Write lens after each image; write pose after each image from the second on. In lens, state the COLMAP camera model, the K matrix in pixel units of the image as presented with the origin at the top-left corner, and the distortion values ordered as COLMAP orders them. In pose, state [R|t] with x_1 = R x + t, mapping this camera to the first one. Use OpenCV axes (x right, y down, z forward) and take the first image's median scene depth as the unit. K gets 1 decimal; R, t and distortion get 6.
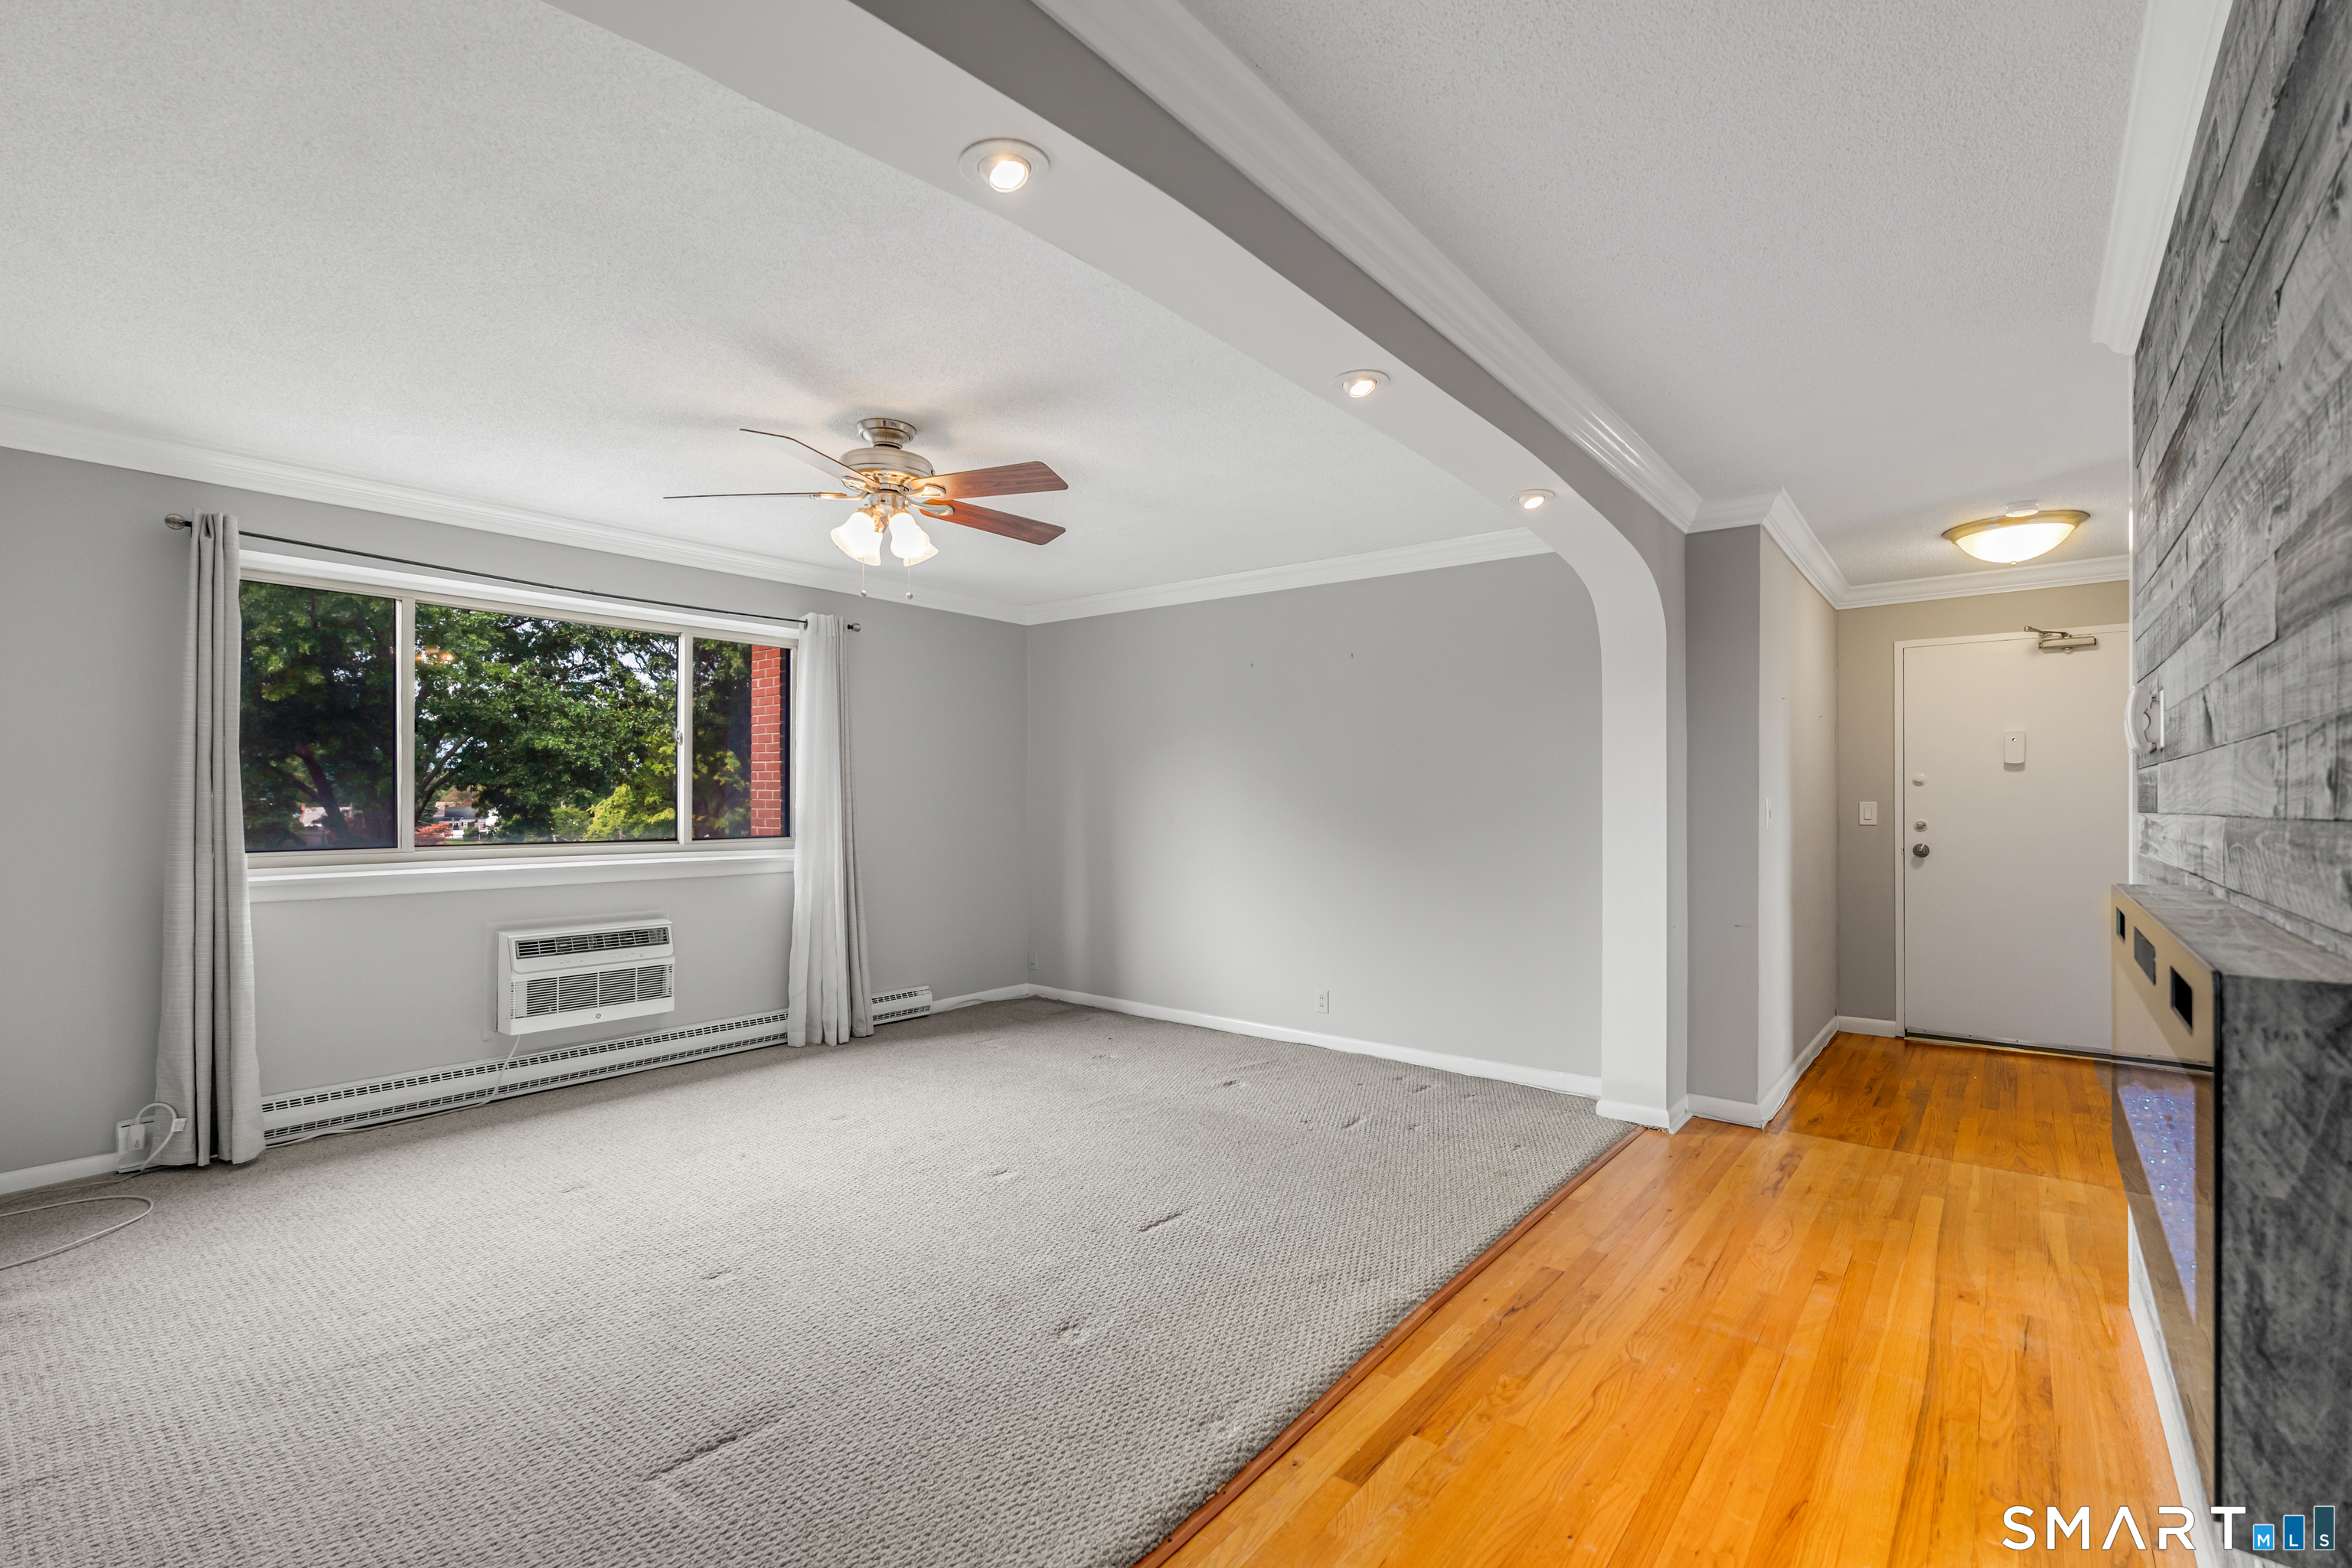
lens RADIAL K [[1056.6, 0, 1170.0], [0, 1056.6, 800.1], [0, 0, 1]] dist [-0.001642, -0.000126]
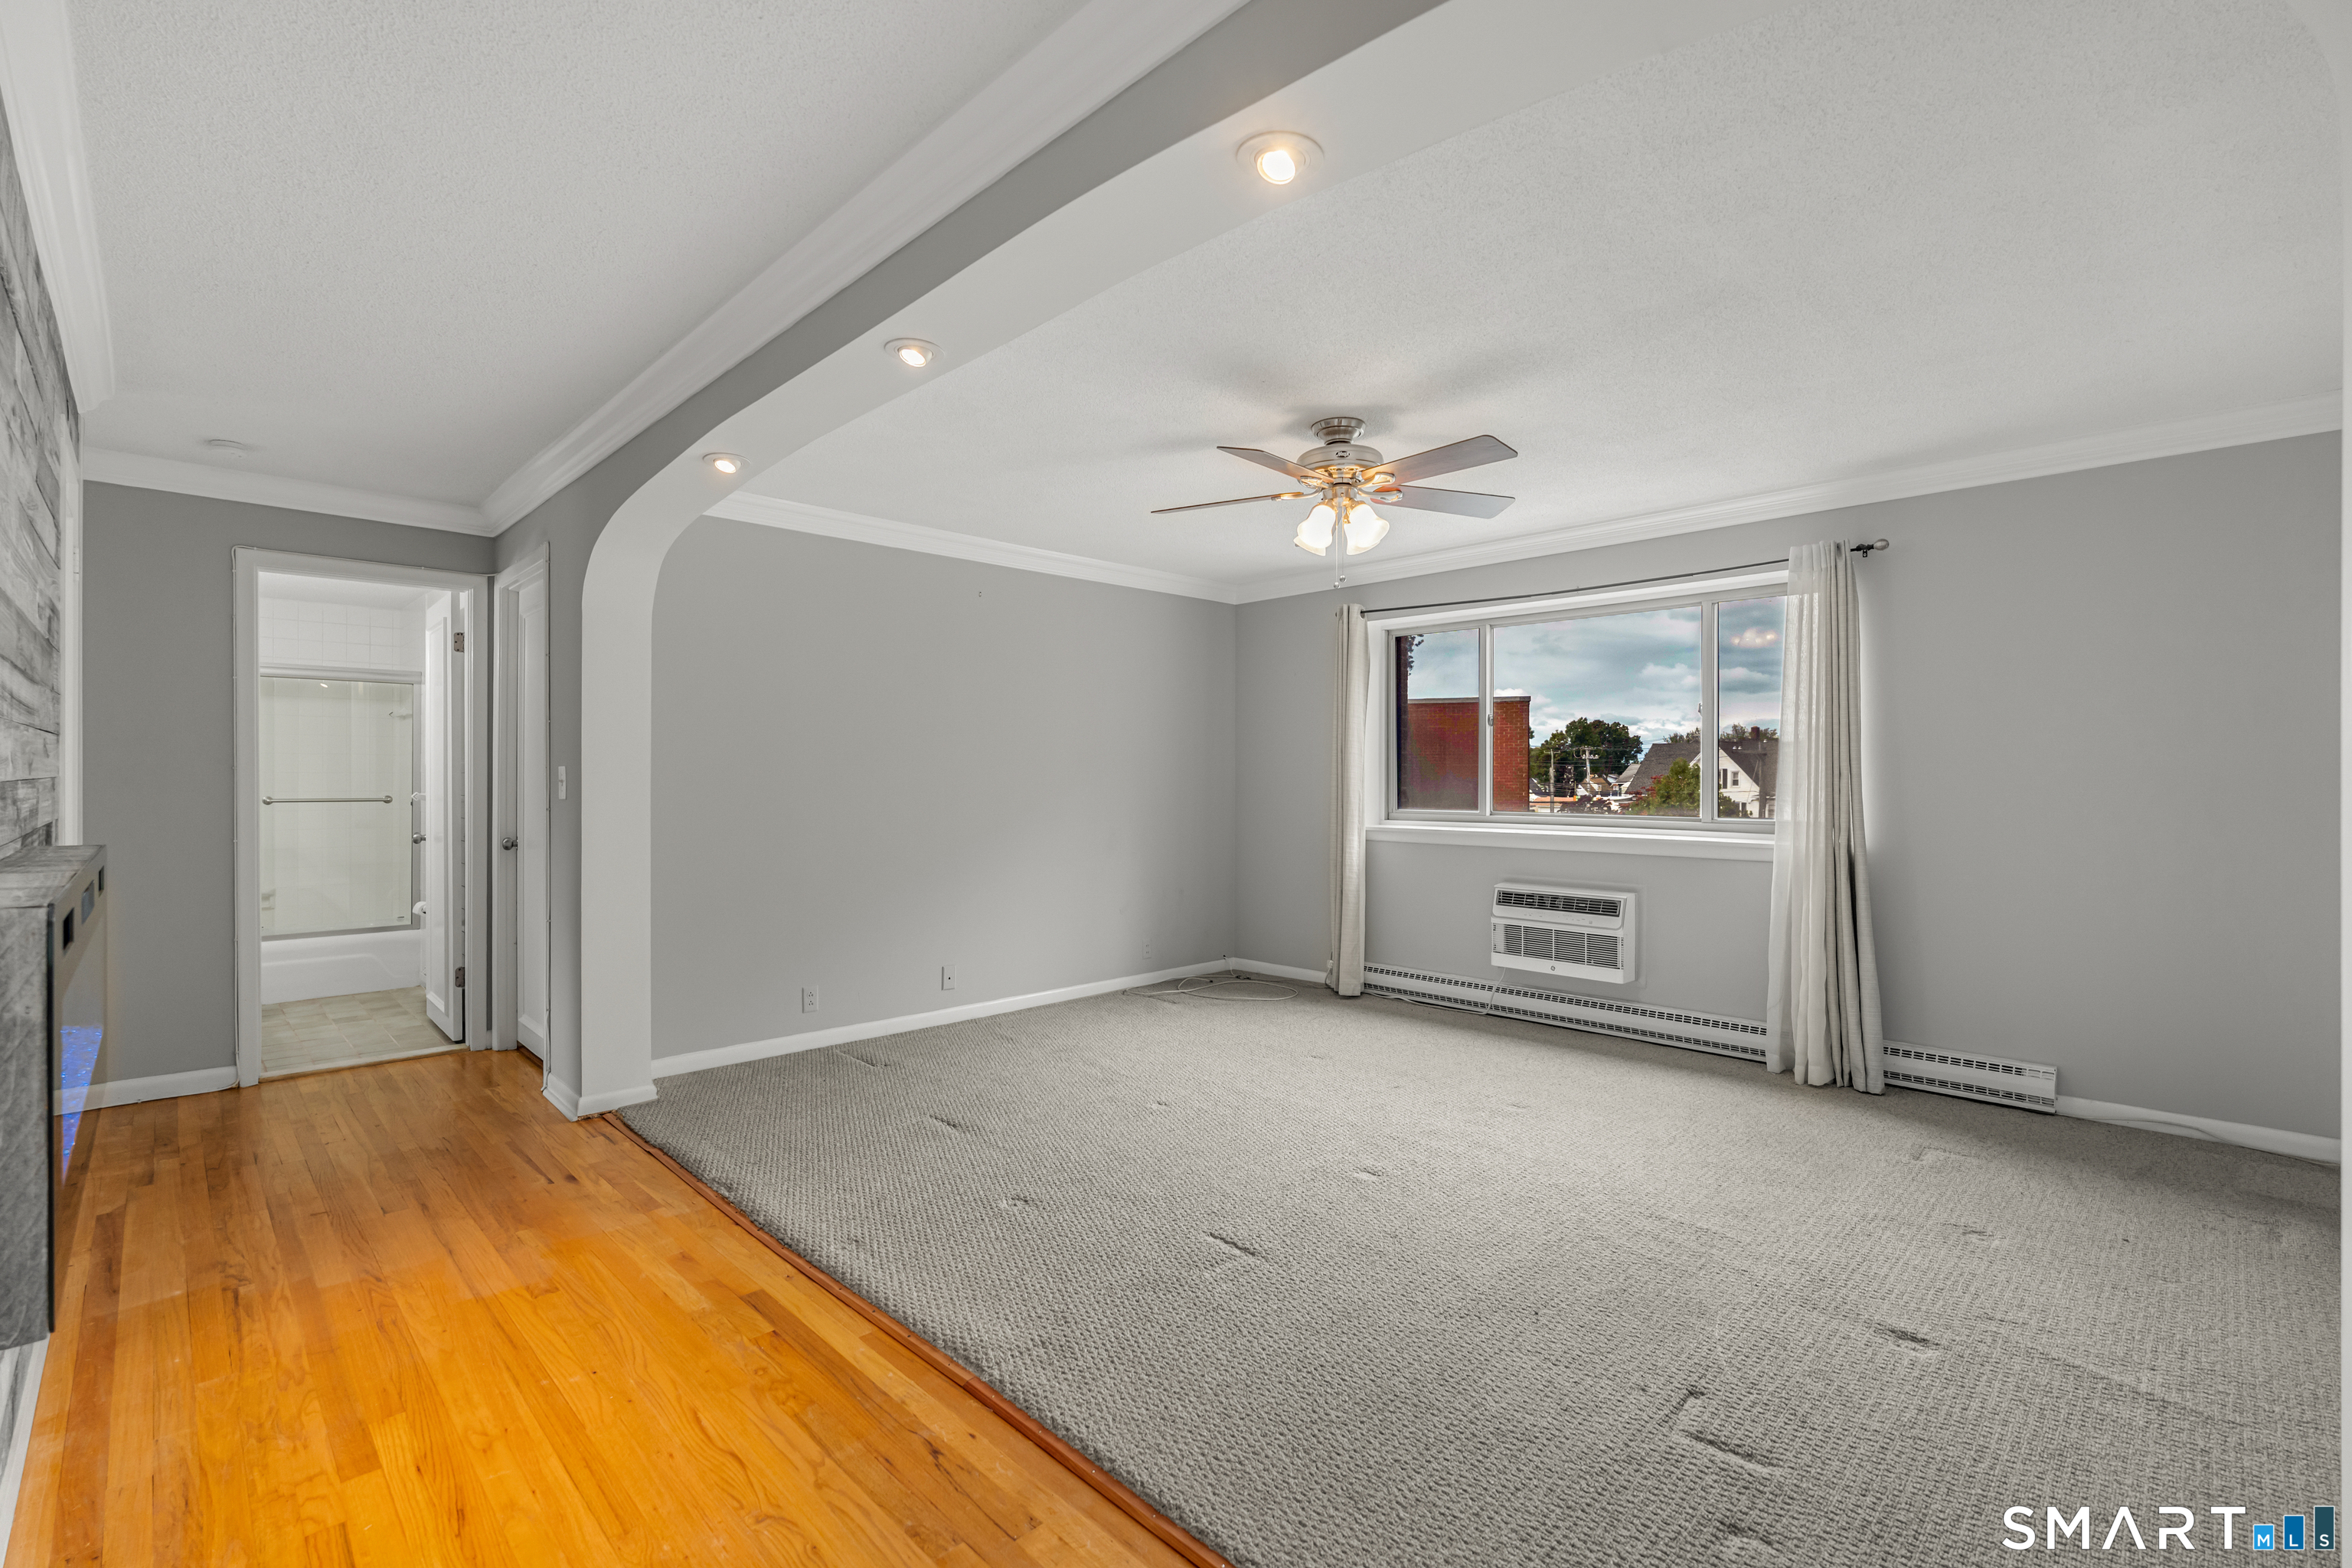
lens RADIAL K [[1036.9, 0, 1176.0], [0, 1036.9, 784.0], [0, 0, 1]] dist [-0.002078, 0.000114]
pose [[-0.119544, 0.003835, -0.992821, 0.785037], [0.000037, 0.999993, 0.003858, 0.004687], [0.992829, 0.000425, -0.119543, 0.955495]]
